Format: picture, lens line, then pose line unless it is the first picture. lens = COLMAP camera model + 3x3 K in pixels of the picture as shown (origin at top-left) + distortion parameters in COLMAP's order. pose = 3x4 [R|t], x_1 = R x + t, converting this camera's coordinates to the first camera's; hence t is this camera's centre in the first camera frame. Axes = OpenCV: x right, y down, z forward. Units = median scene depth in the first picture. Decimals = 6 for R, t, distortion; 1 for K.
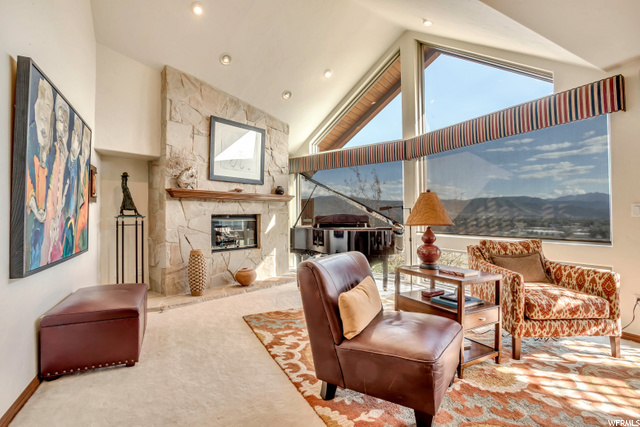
lens RADIAL K [[304.7, 0, 320.0], [0, 304.7, 213.5], [0, 0, 1]] dist [-0.067700, 0.024454]
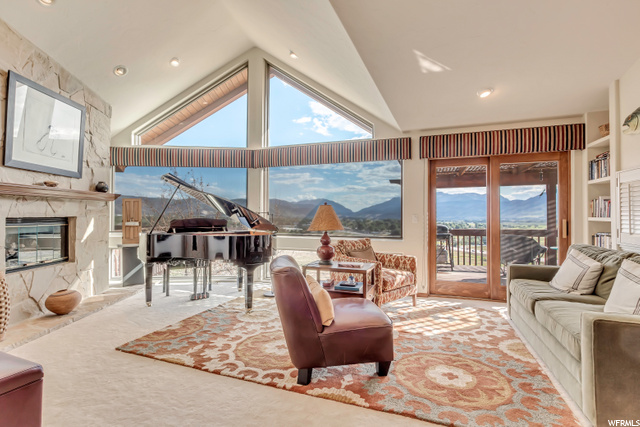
lens RADIAL K [[299.7, 0, 320.0], [0, 299.7, 213.5], [0, 0, 1]] dist [-0.001904, -0.000238]
pose [[0.743494, 0.014142, 0.668593, -0.285665], [-0.016792, 0.999856, -0.002476, -0.016970], [-0.668532, -0.009386, 0.743625, 0.037383]]
